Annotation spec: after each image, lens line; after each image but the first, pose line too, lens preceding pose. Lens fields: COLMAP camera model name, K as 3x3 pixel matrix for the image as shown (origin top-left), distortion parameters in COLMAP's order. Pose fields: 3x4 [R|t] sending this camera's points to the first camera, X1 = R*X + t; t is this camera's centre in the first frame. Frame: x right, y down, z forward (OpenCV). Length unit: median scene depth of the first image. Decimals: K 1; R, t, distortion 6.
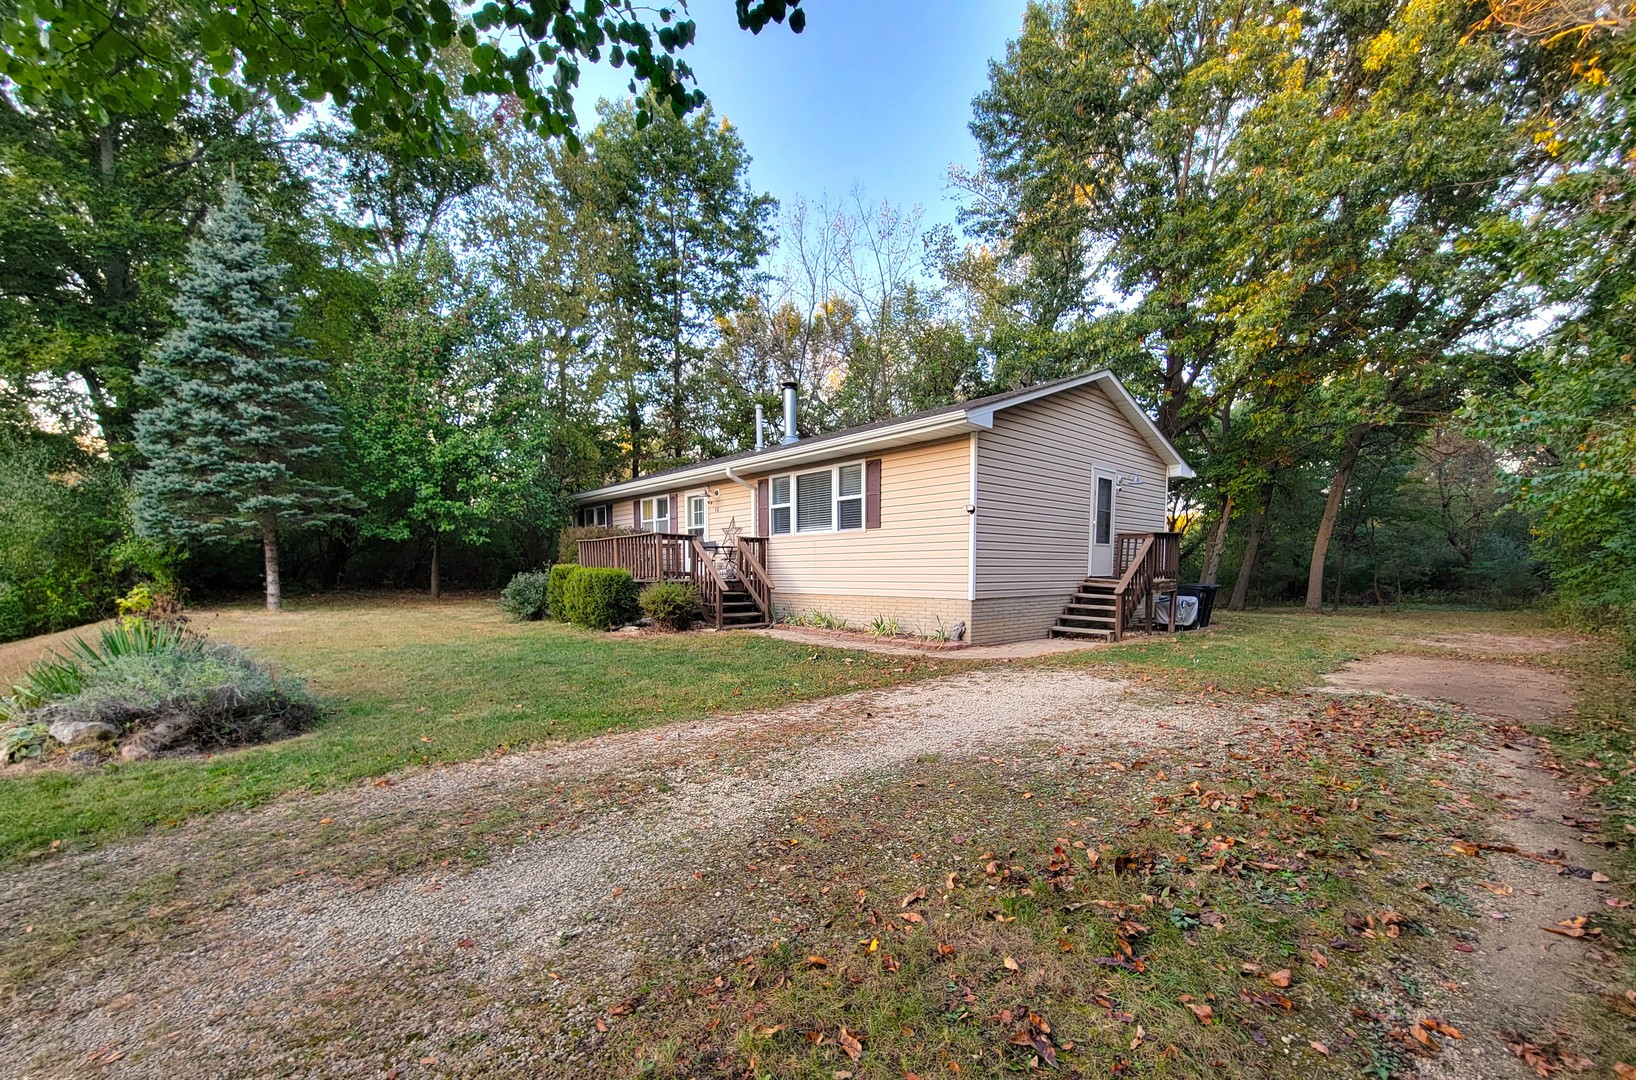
lens RADIAL K [[656.4, 0, 830.5], [0, 656.4, 614.0], [0, 0, 1]] dist [-0.007134, 0.000081]
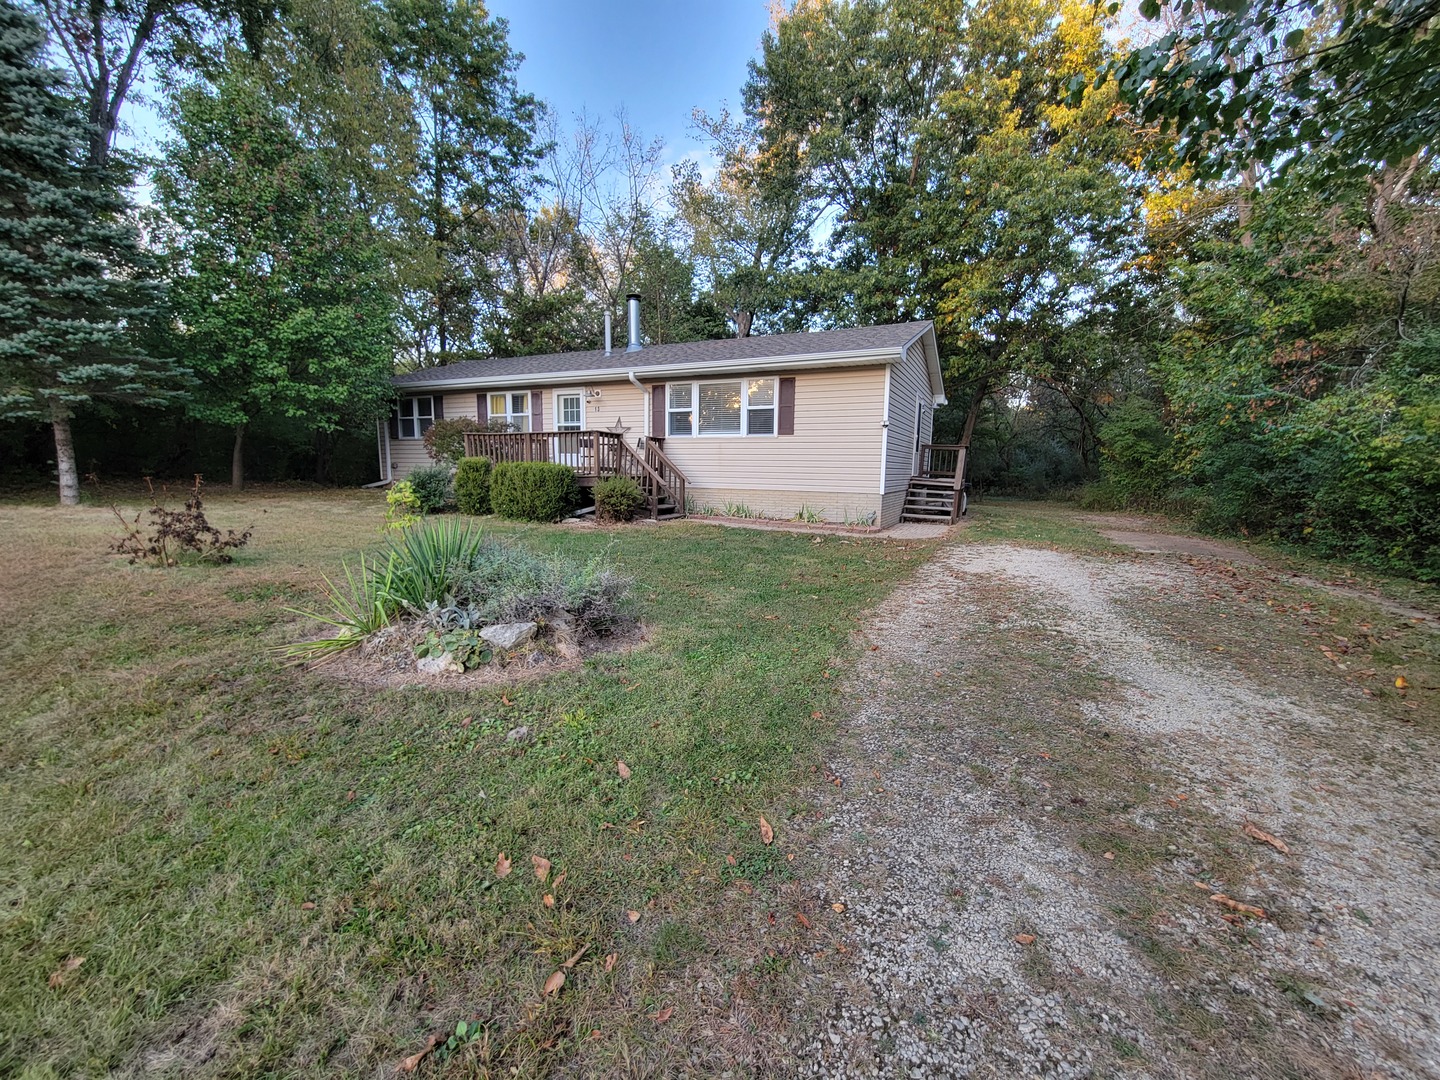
lens RADIAL K [[579.4, 0, 722.8], [0, 579.4, 537.9], [0, 0, 1]] dist [-0.004574, -0.001254]
pose [[0.929260, -0.026045, 0.368507, -0.376437], [0.004840, 0.998284, 0.058350, -0.002742], [-0.369394, -0.052439, 0.927792, 0.033348]]
